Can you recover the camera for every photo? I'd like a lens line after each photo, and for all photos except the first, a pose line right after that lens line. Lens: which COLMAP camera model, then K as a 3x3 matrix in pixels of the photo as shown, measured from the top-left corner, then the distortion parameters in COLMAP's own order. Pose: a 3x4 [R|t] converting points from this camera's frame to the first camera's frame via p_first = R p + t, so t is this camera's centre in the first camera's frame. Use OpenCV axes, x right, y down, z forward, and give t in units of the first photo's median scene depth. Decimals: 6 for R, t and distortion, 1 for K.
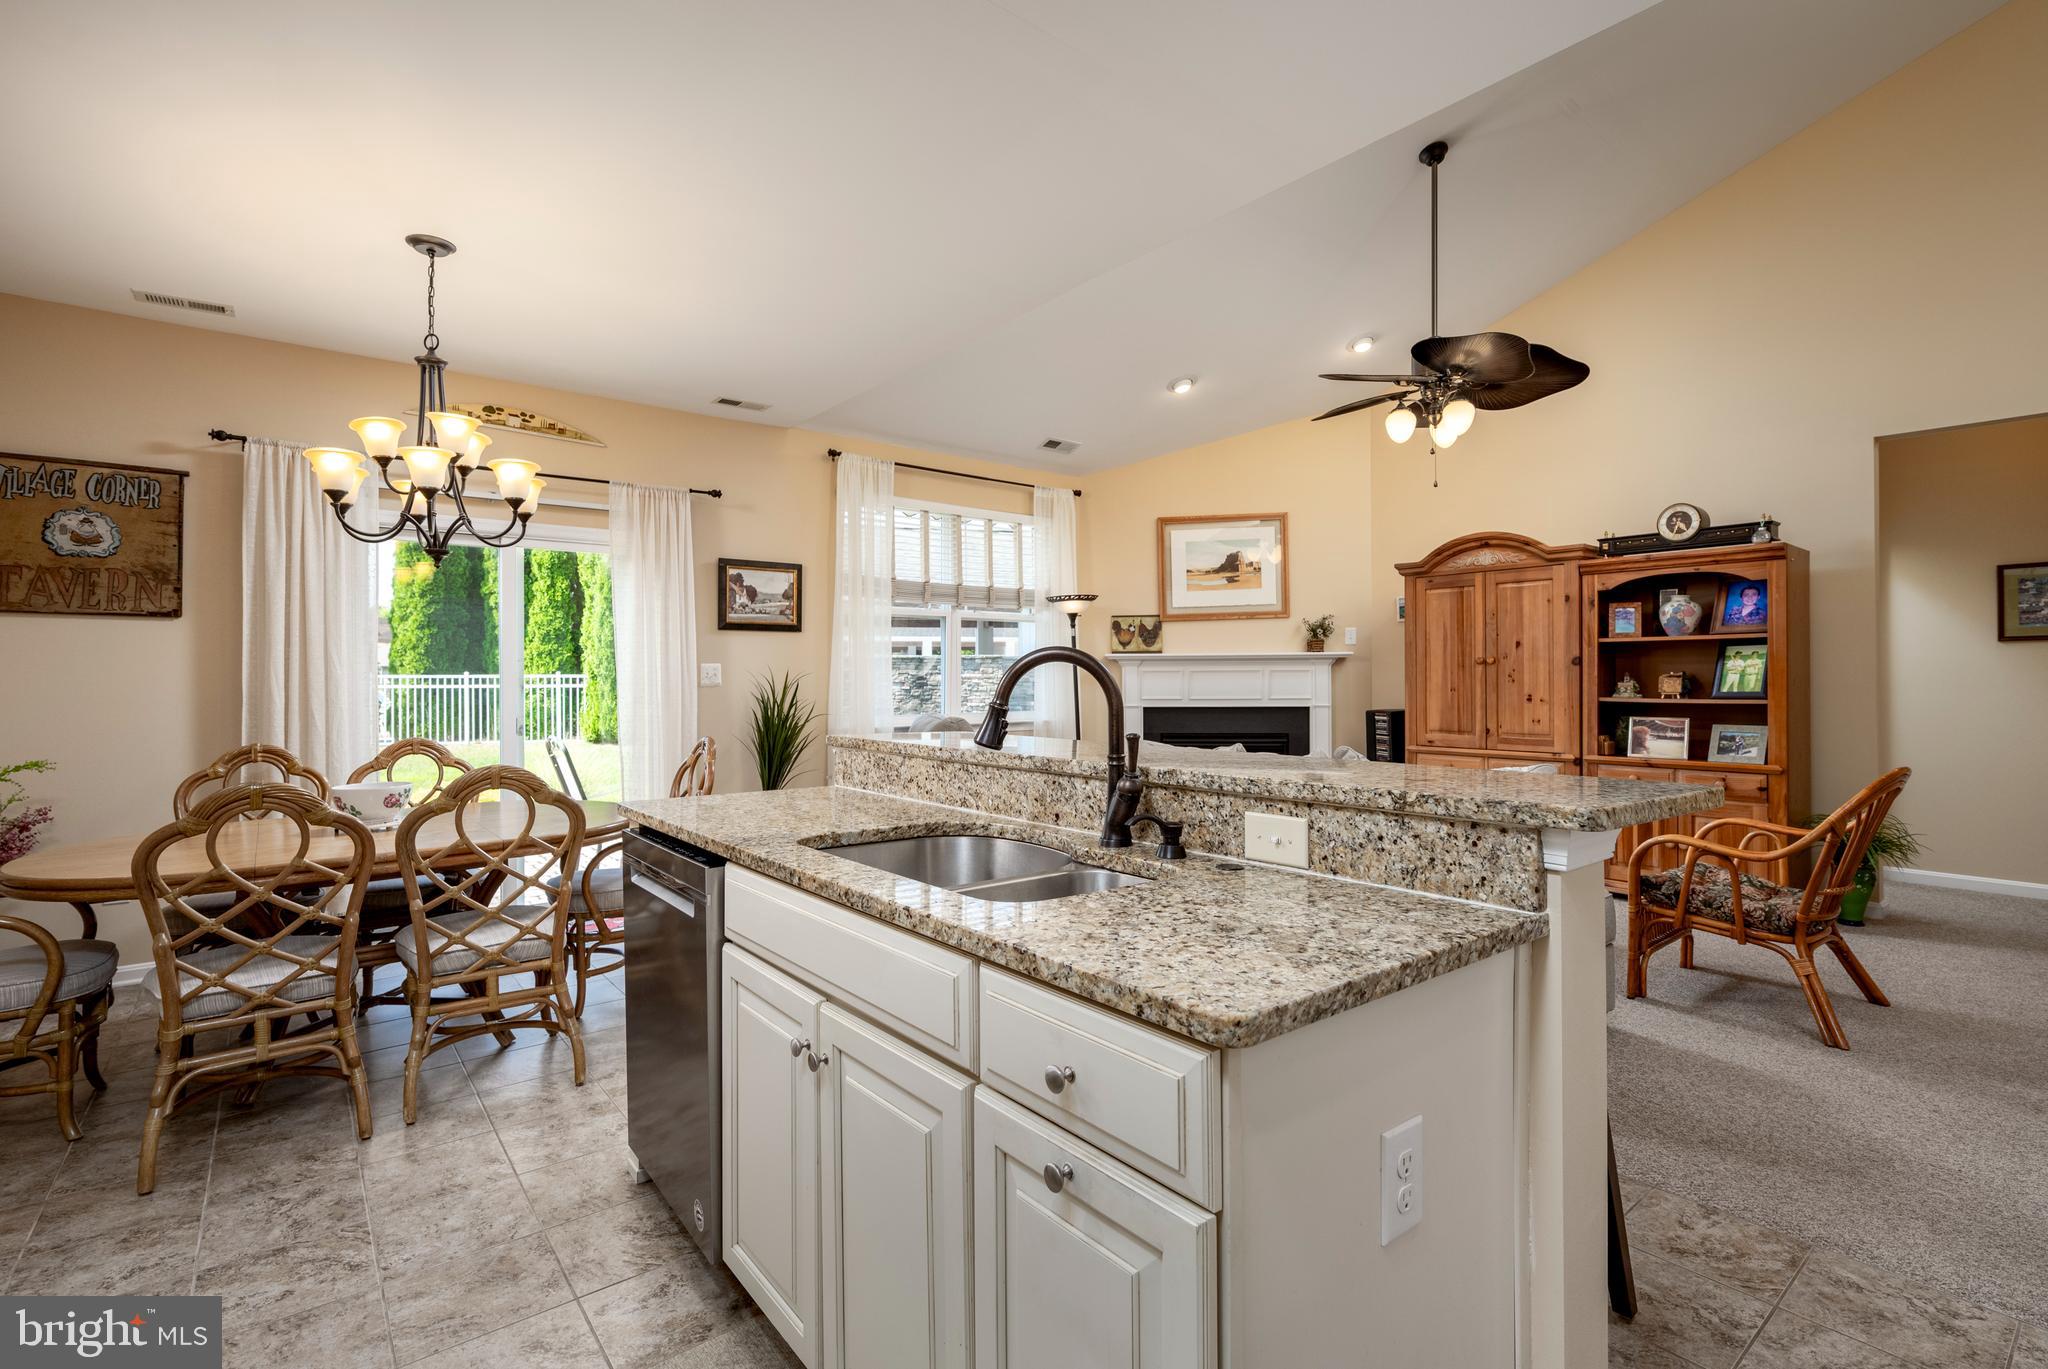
lens RADIAL K [[930.3, 0, 1020.8], [0, 930.3, 683.2], [0, 0, 1]] dist [-0.003804, 0.001348]
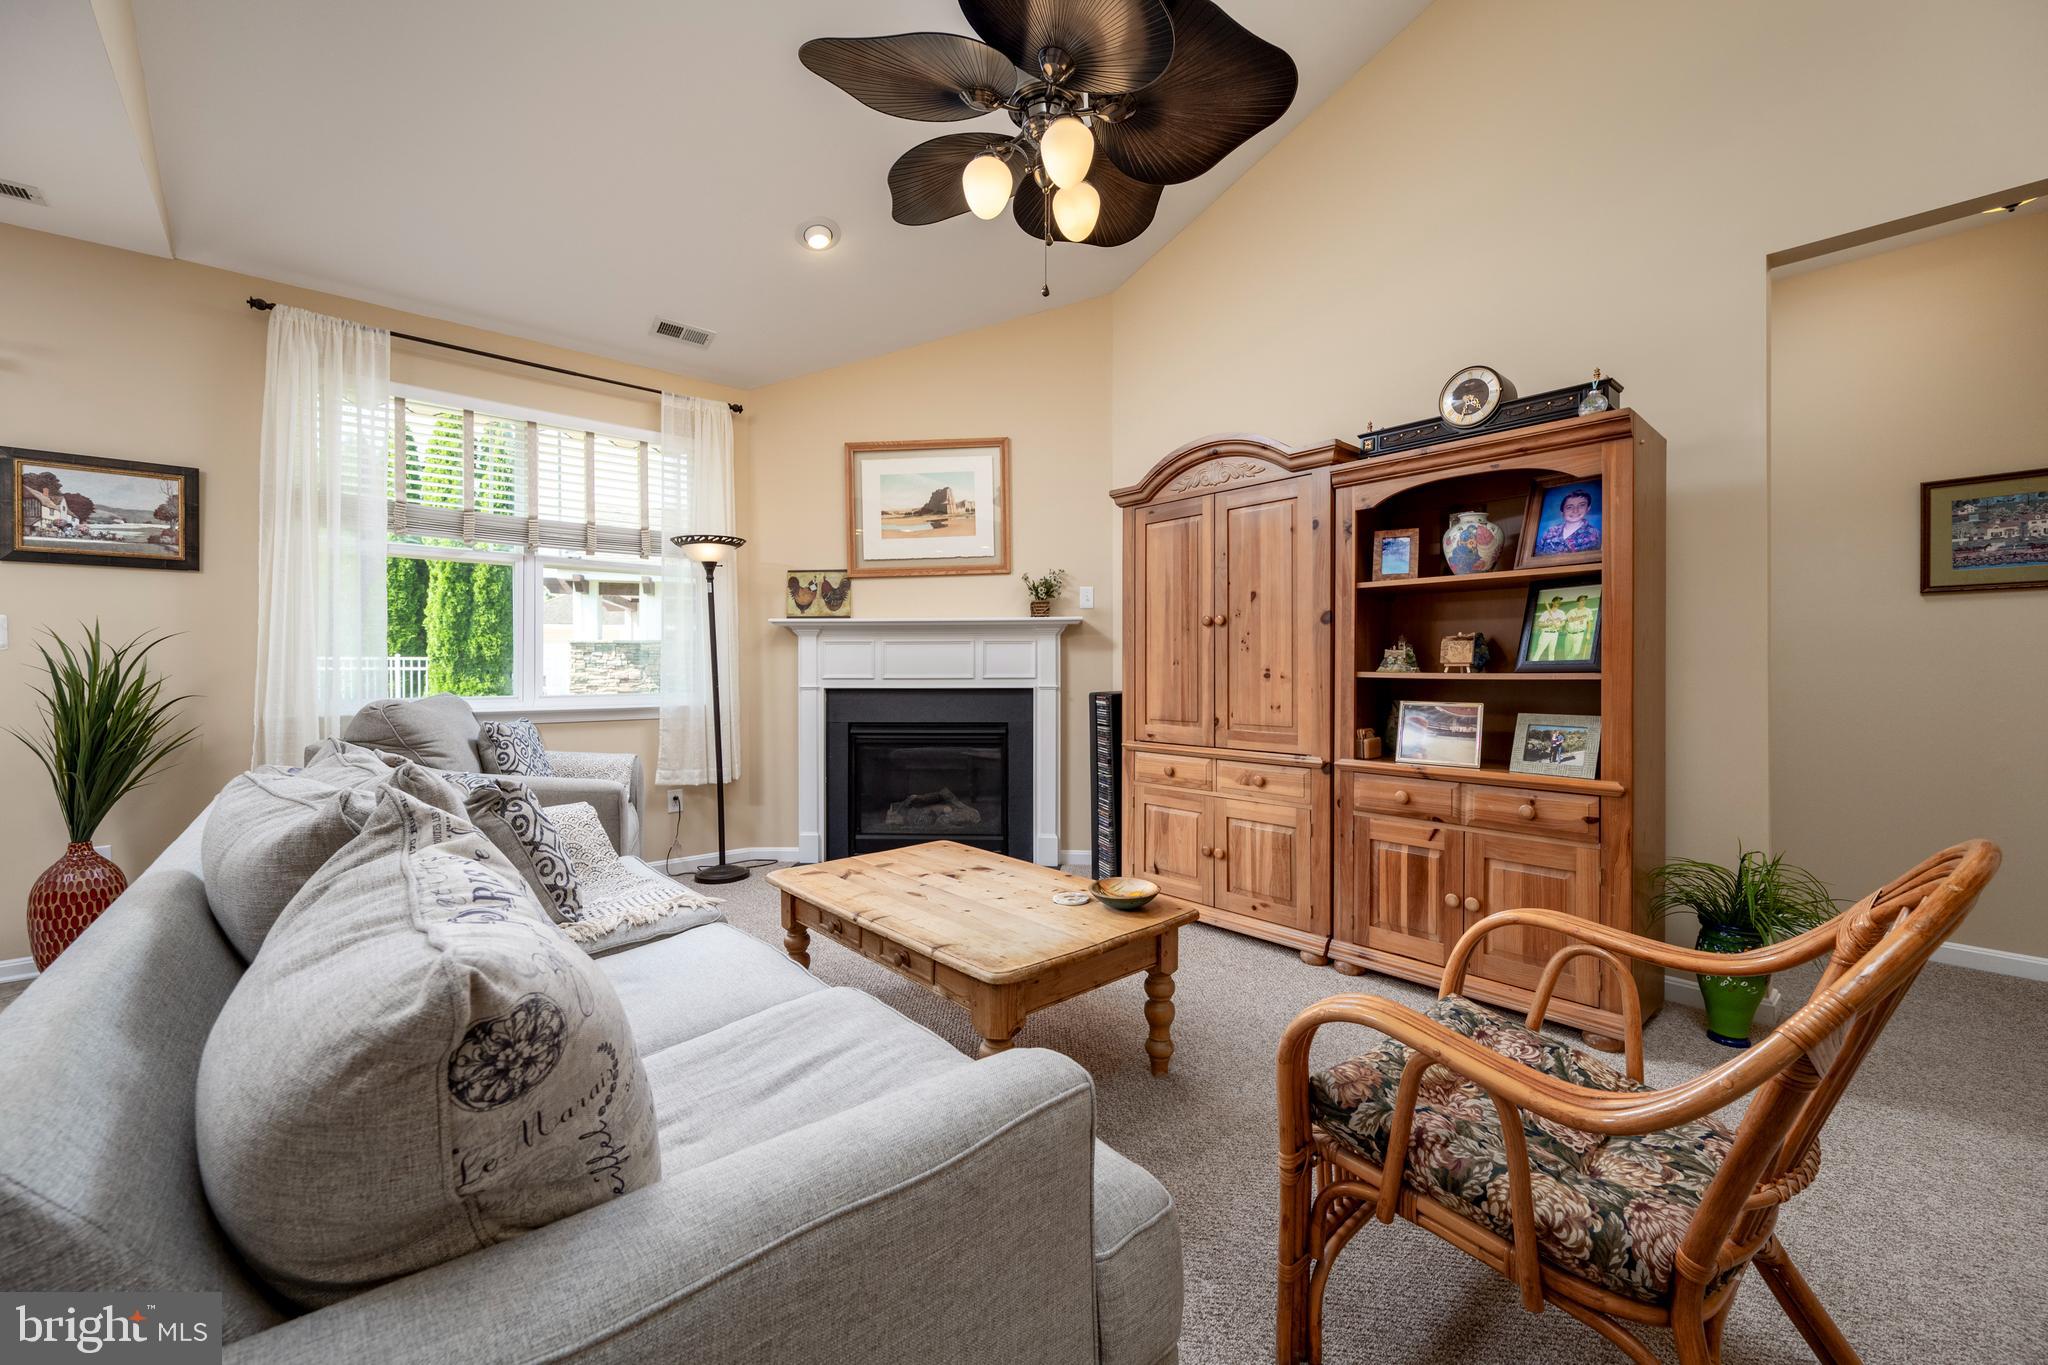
lens RADIAL K [[806.0, 0, 1022.4], [0, 806.0, 678.2], [0, 0, 1]] dist [-0.000192, 0.000526]
pose [[0.998434, 0.003117, 0.055864, 0.343187], [-0.003477, 0.999974, 0.006358, 0.016590], [-0.055843, -0.006542, 0.998418, 0.427860]]
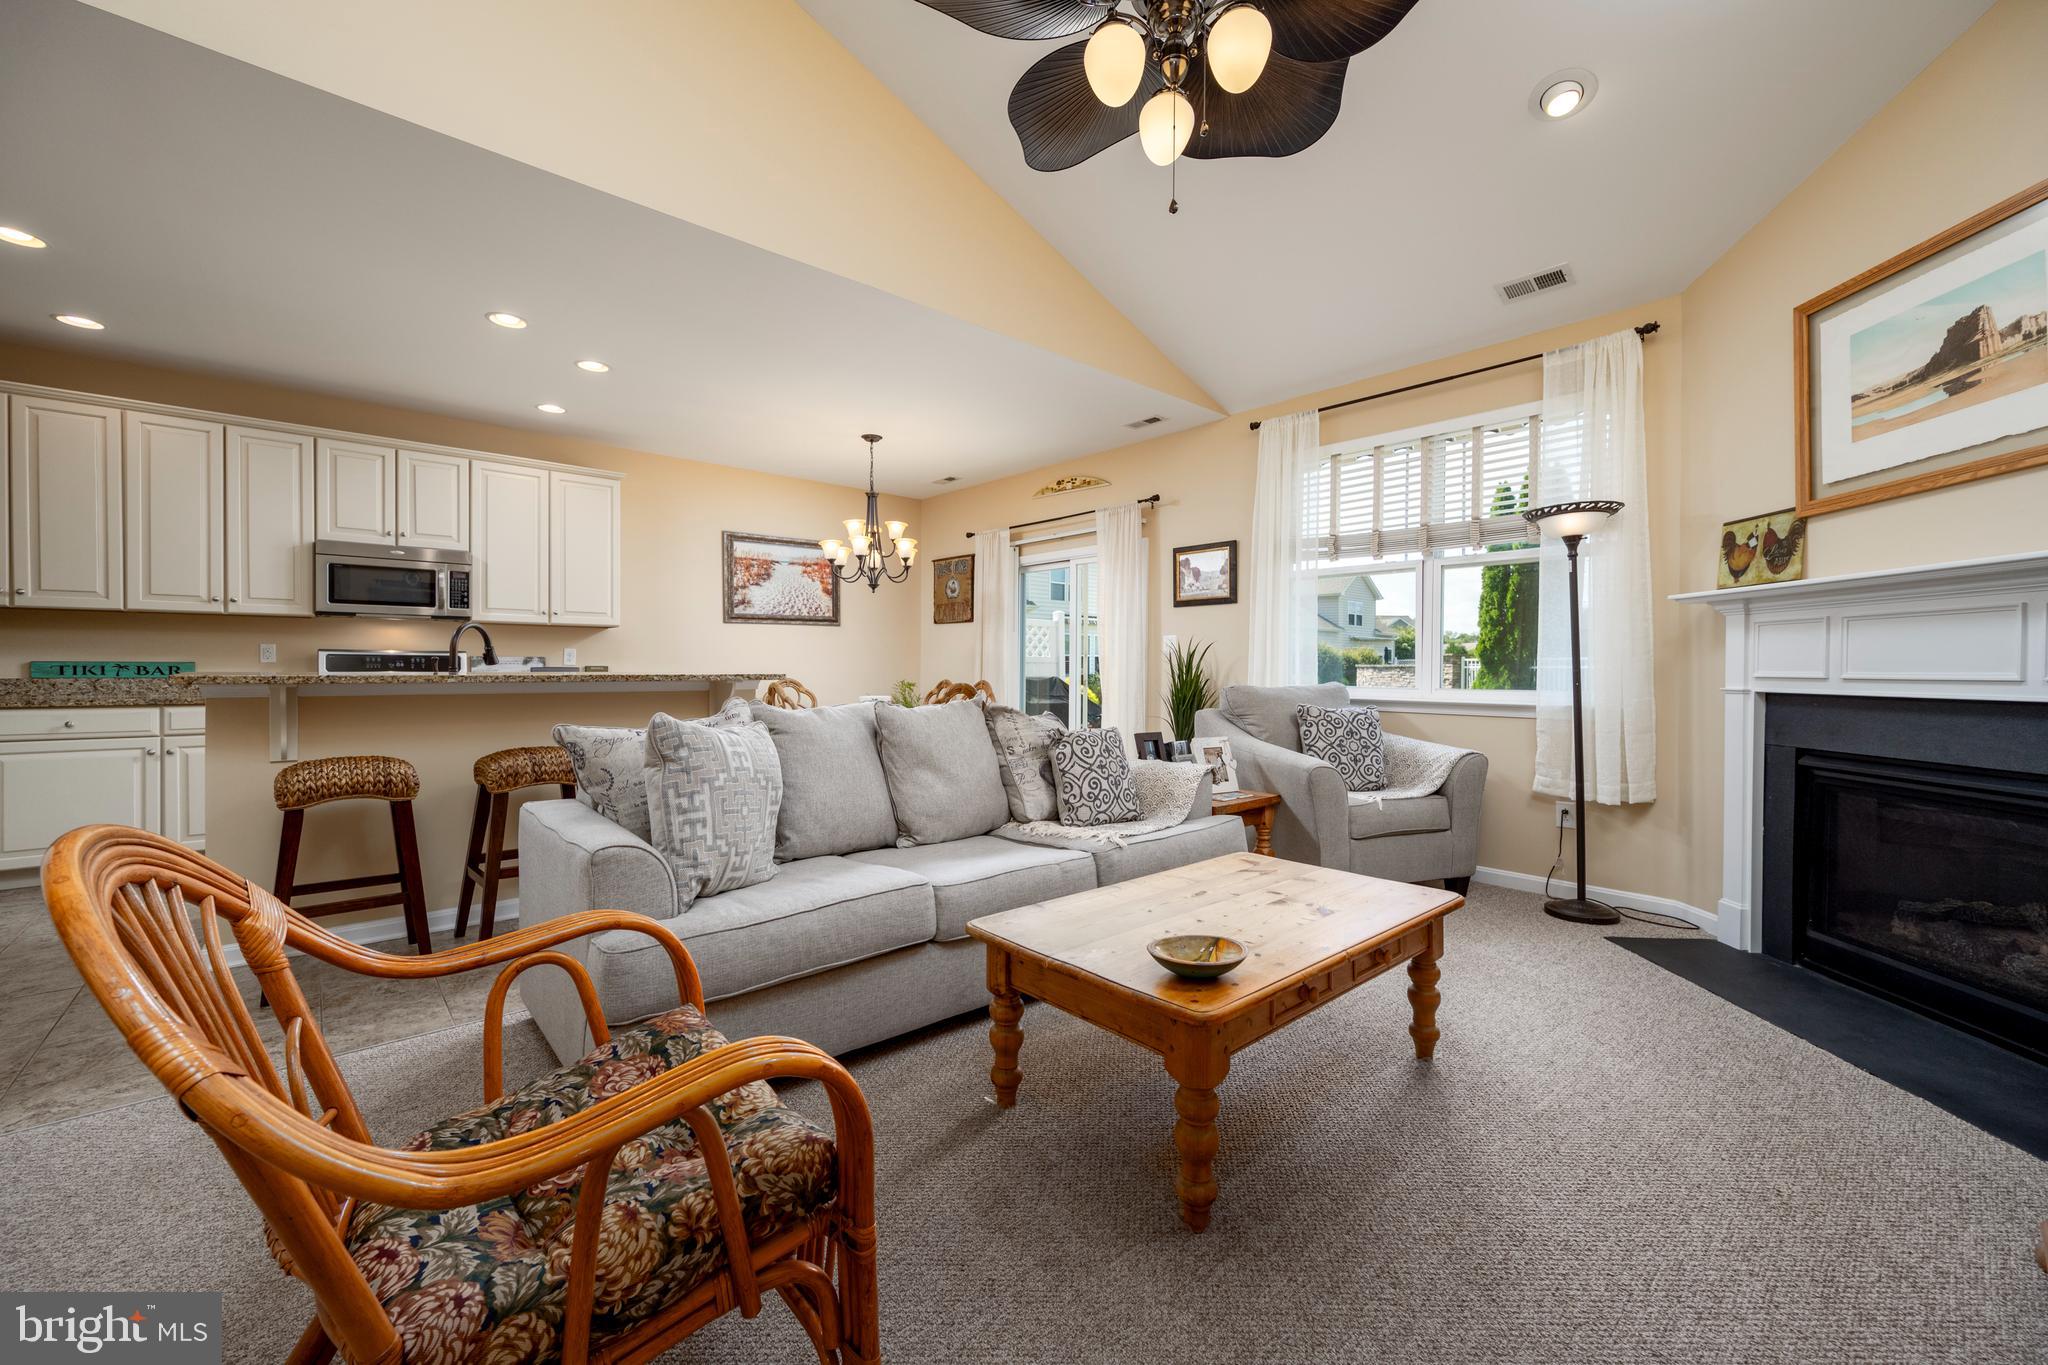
lens RADIAL K [[806.0, 0, 1022.8], [0, 806.0, 668.8], [0, 0, 1]] dist [-0.000192, 0.000526]
pose [[0.066492, 0.005467, -0.997772, 0.728329], [-0.011430, 0.999924, 0.004717, 0.020293], [0.997721, 0.011091, 0.066550, 0.753106]]
